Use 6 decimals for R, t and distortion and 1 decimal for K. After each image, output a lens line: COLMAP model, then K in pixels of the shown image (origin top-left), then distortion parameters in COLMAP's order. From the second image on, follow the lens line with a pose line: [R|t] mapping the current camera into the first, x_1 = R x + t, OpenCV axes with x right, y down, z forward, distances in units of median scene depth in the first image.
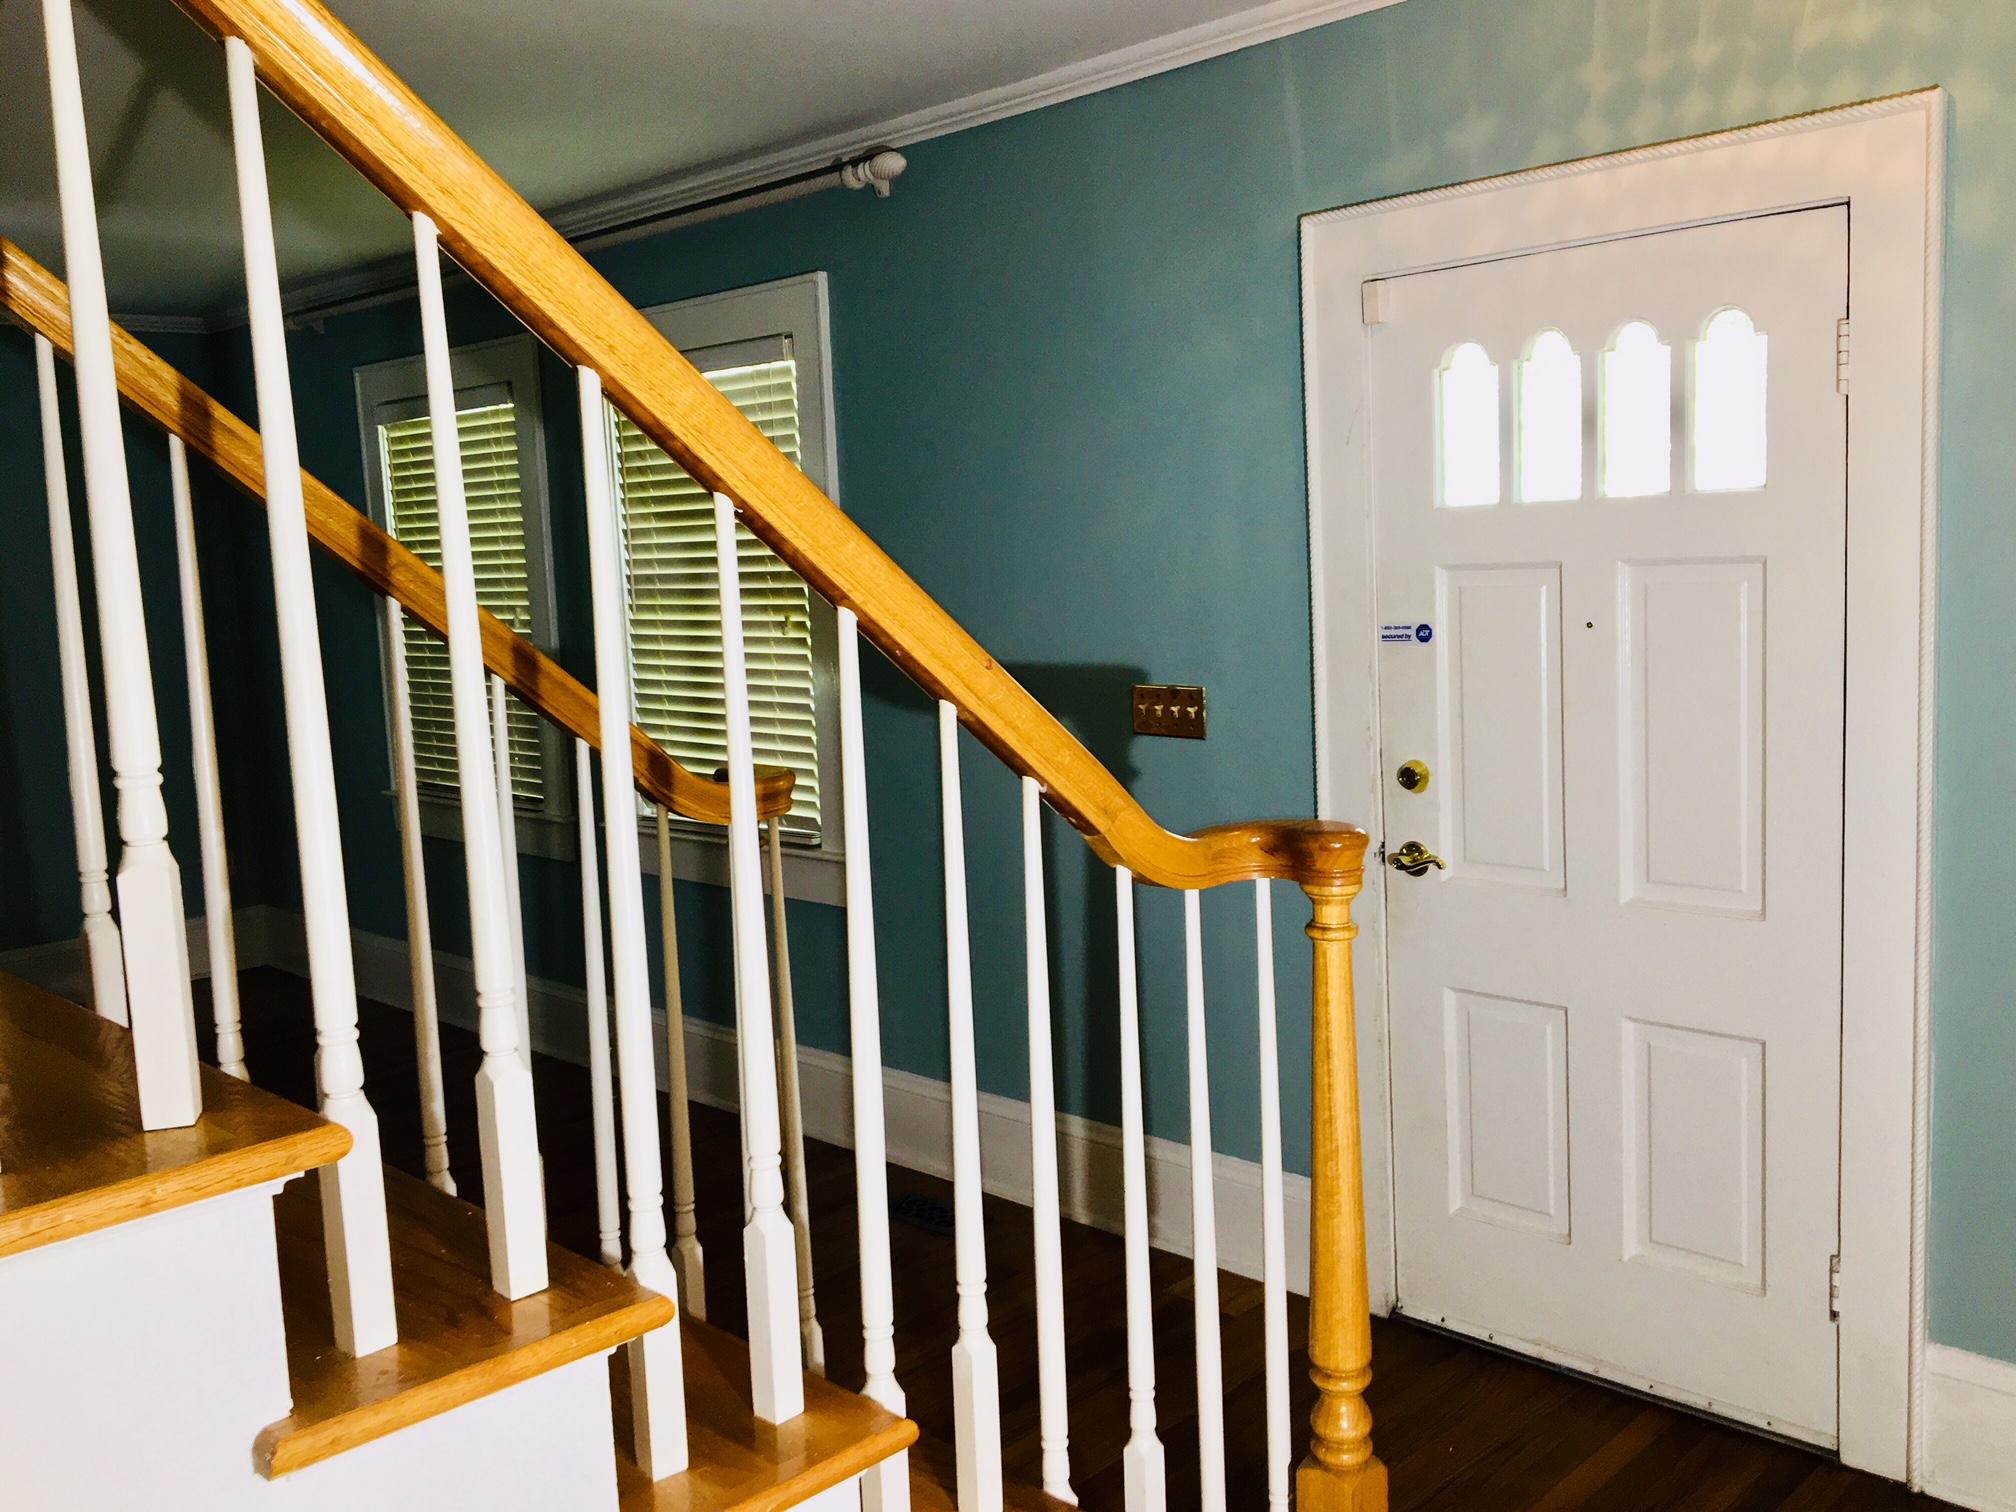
lens RADIAL K [[1922.8, 0, 1008.0], [0, 1922.8, 756.0], [0, 0, 1]] dist [0.194220, -0.263620]
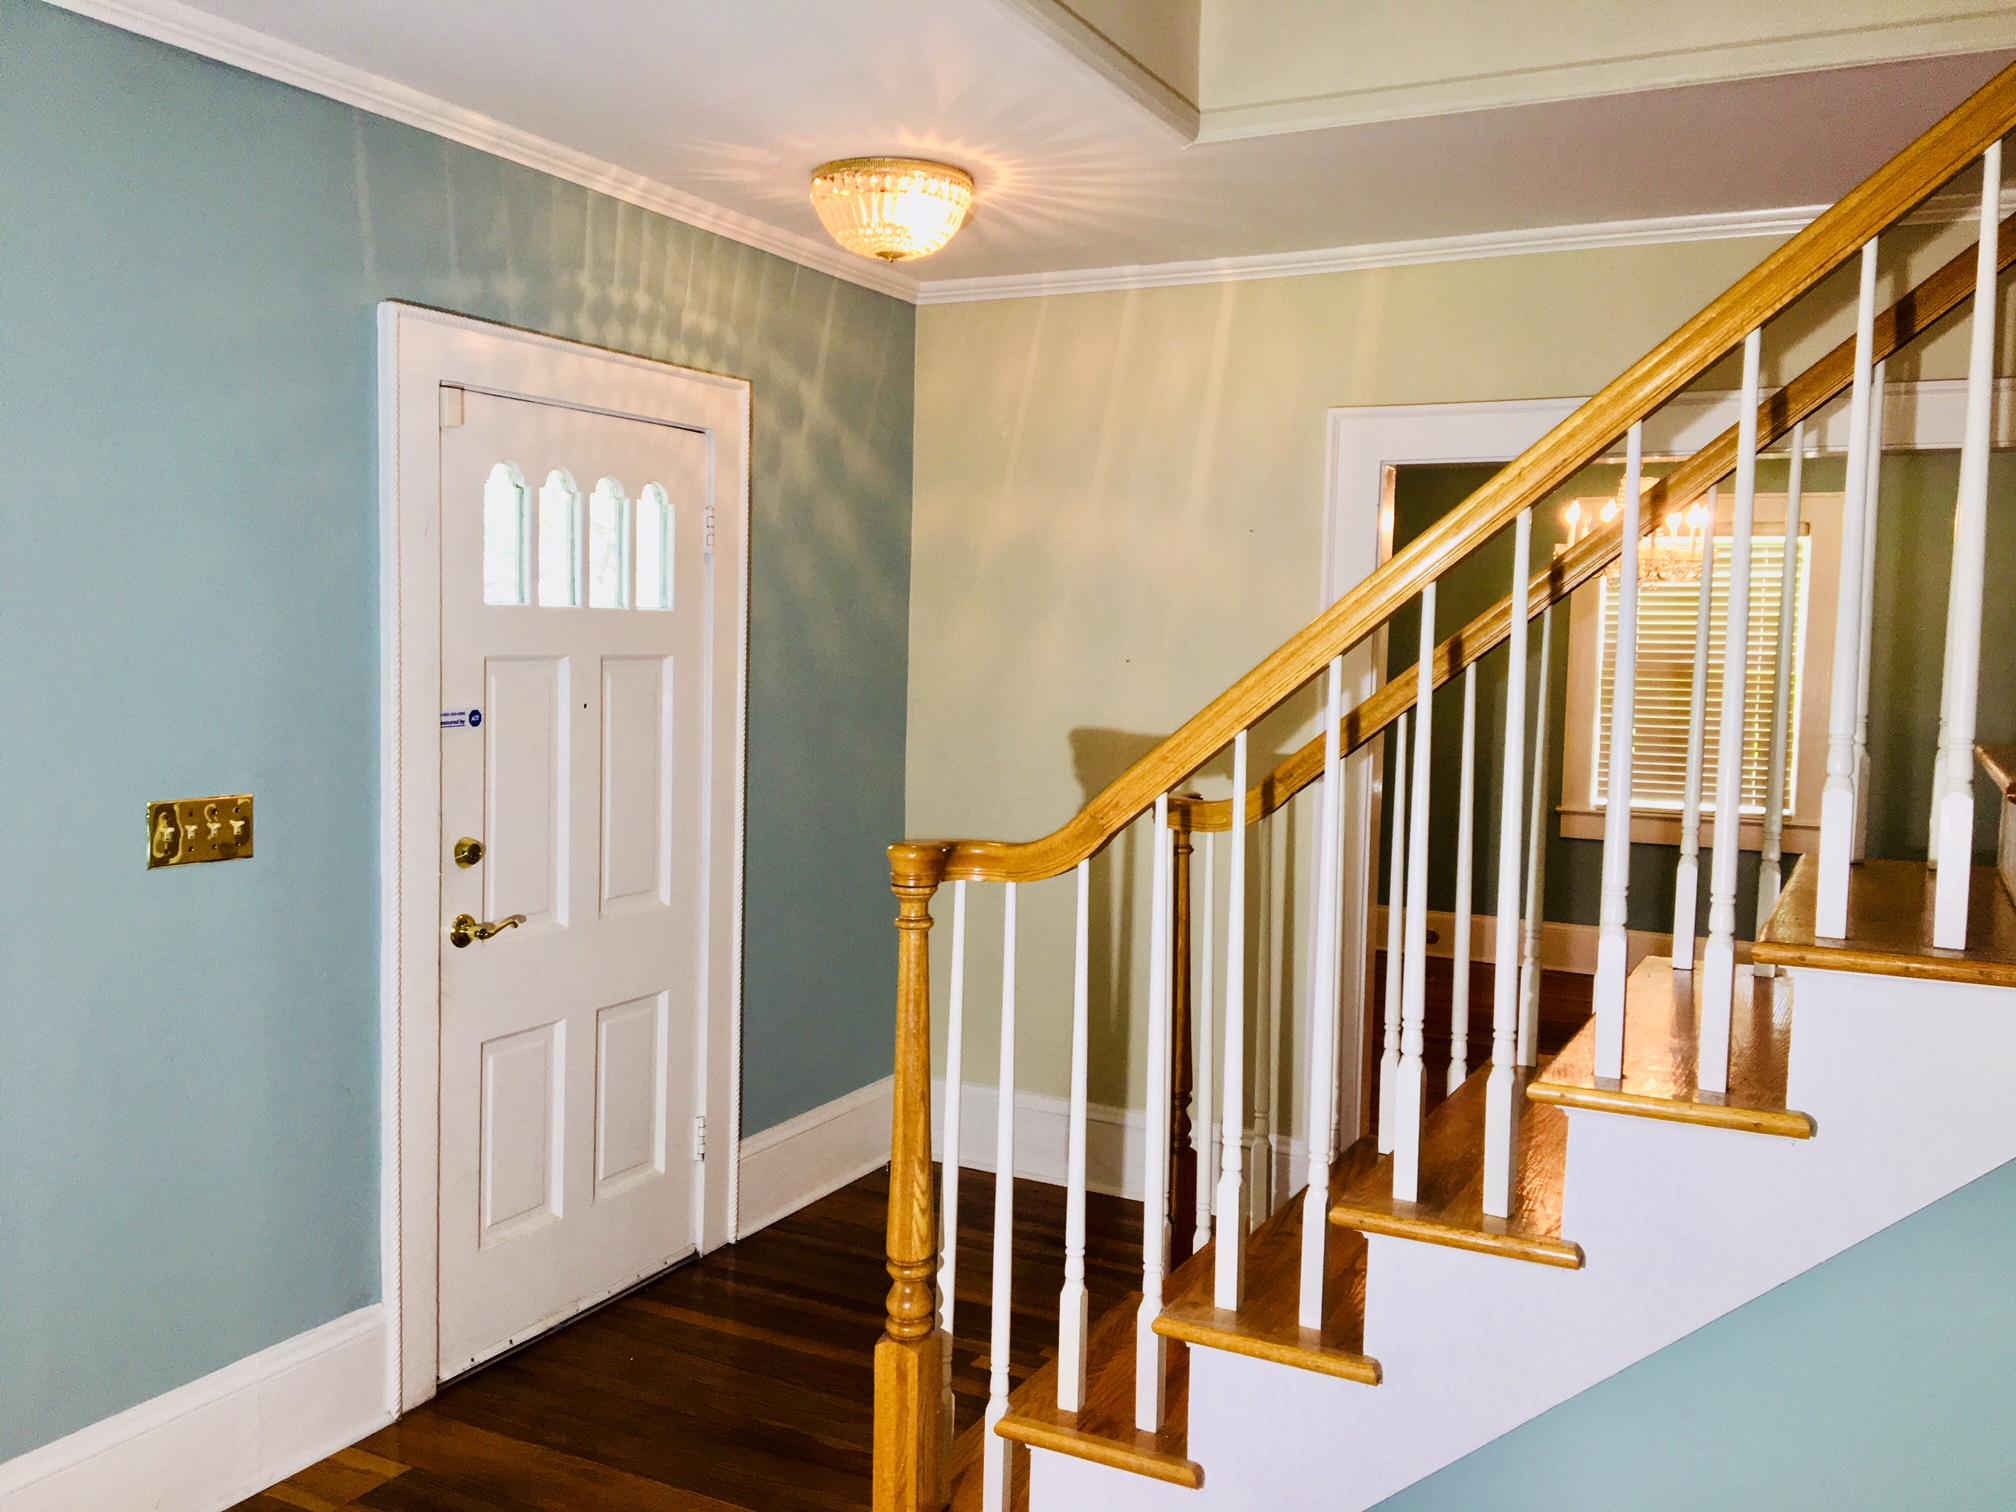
lens RADIAL K [[1718.1, 0, 1037.4], [0, 1718.1, 763.4], [0, 0, 1]] dist [0.159596, -0.406727]
pose [[-0.329298, -0.034214, 0.943606, -0.872006], [0.098695, 0.992622, 0.070433, -0.081995], [-0.939054, 0.116323, -0.323492, 1.108525]]
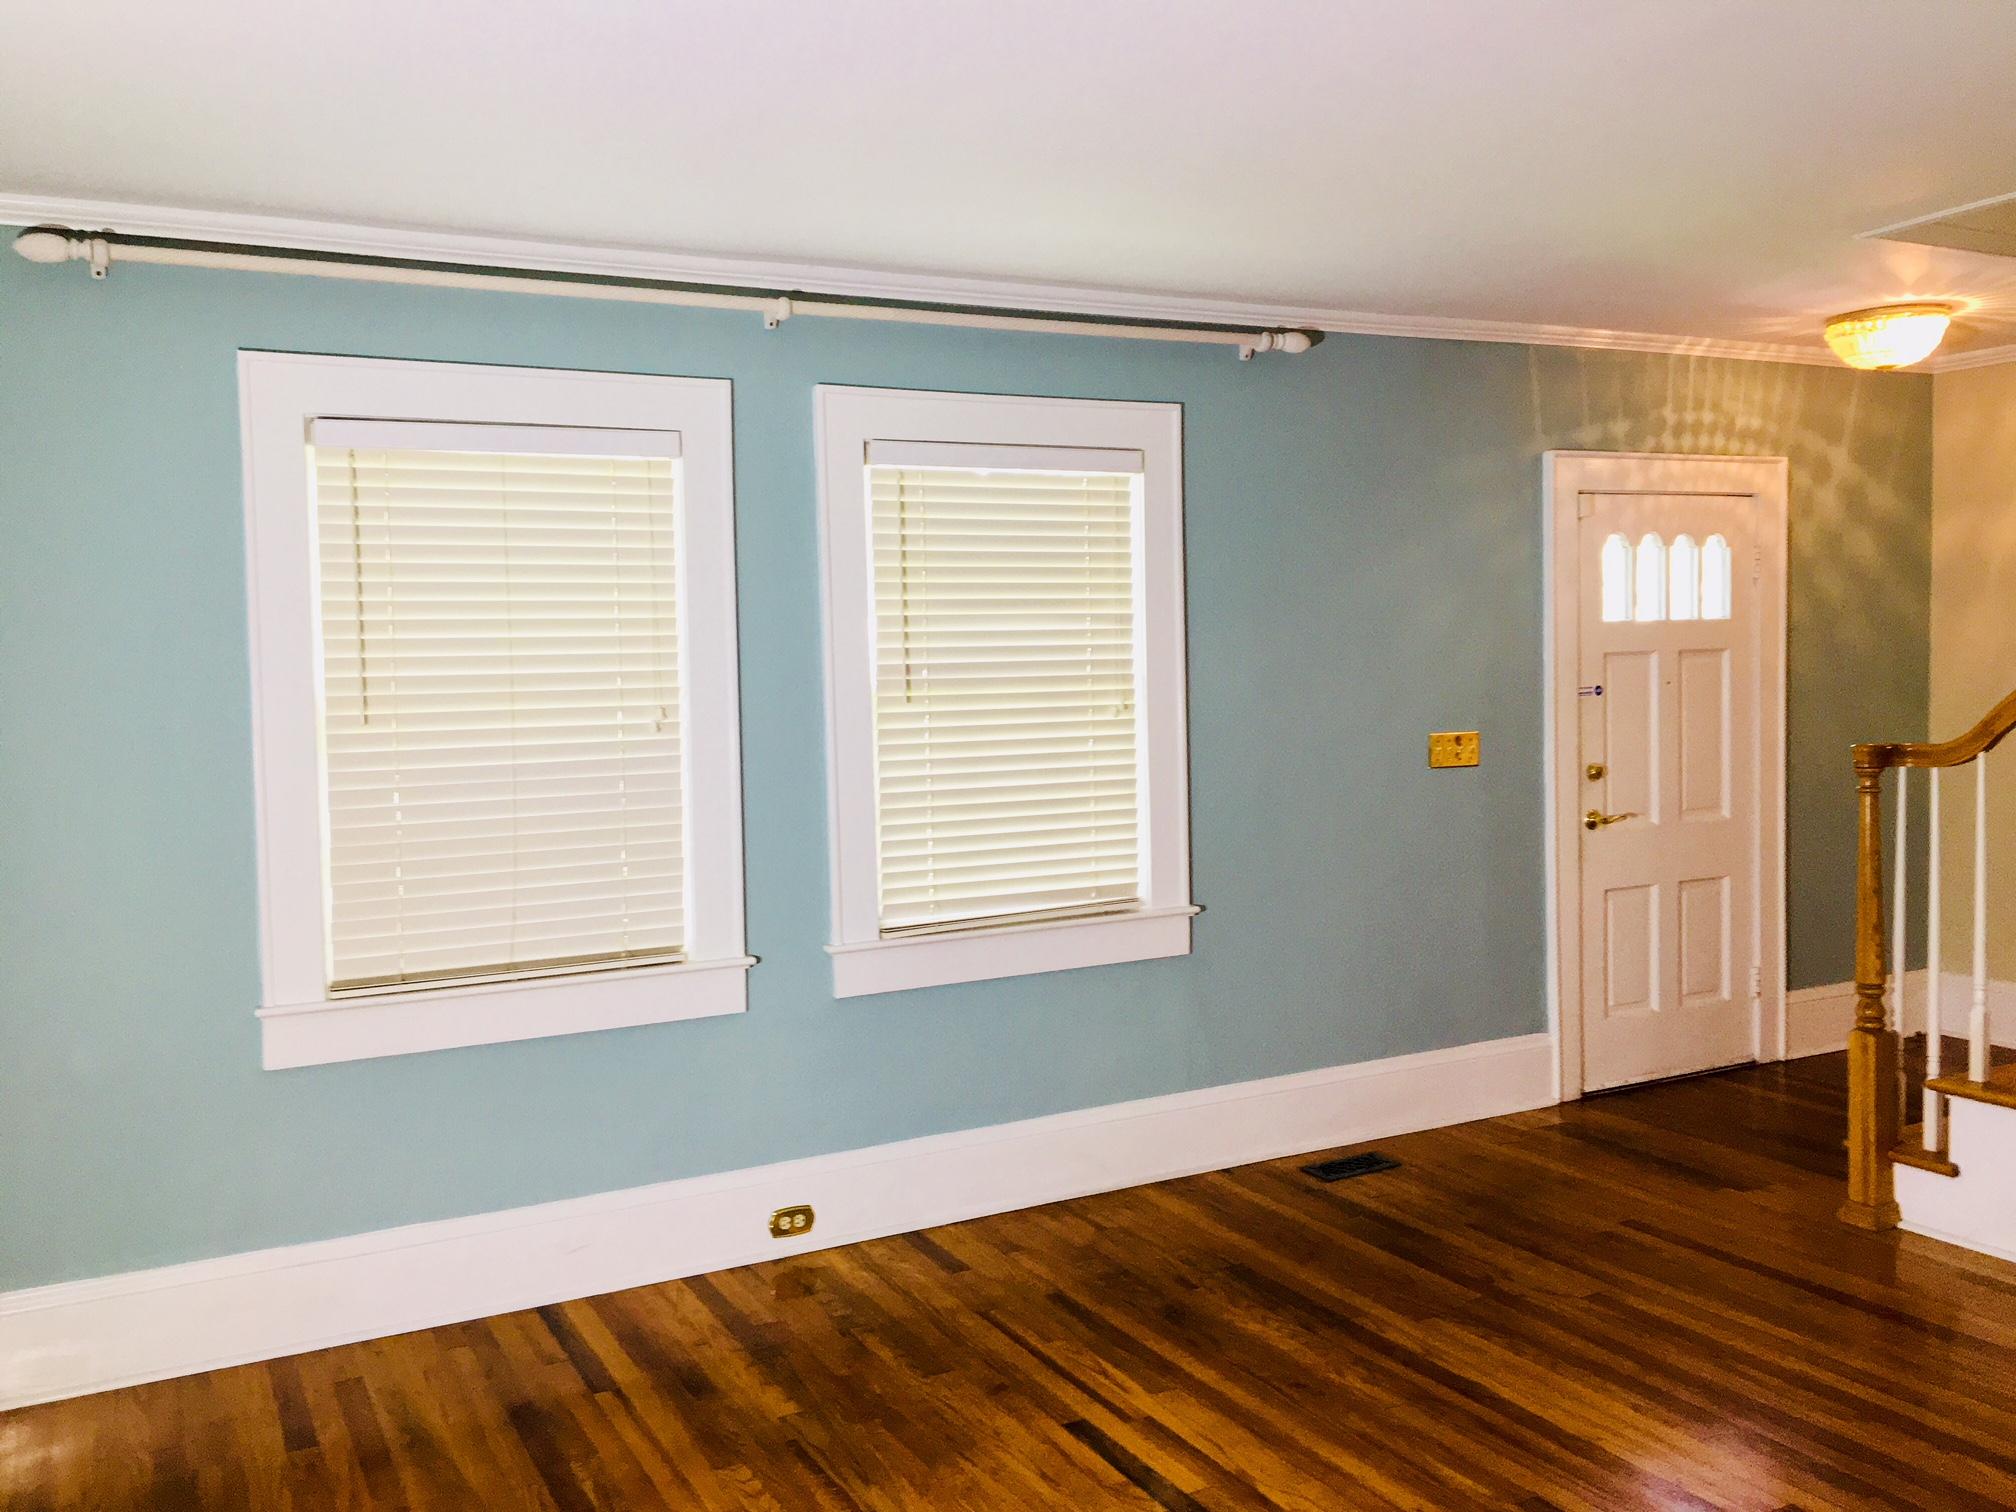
lens RADIAL K [[1692.4, 0, 1000.8], [0, 1692.4, 740.7], [0, 0, 1]] dist [0.091928, -0.143184]
pose [[0.286974, -0.009505, 0.957891, -1.554568], [0.121302, 0.992262, -0.026495, -0.047608], [-0.950227, 0.123798, 0.285906, 1.168916]]
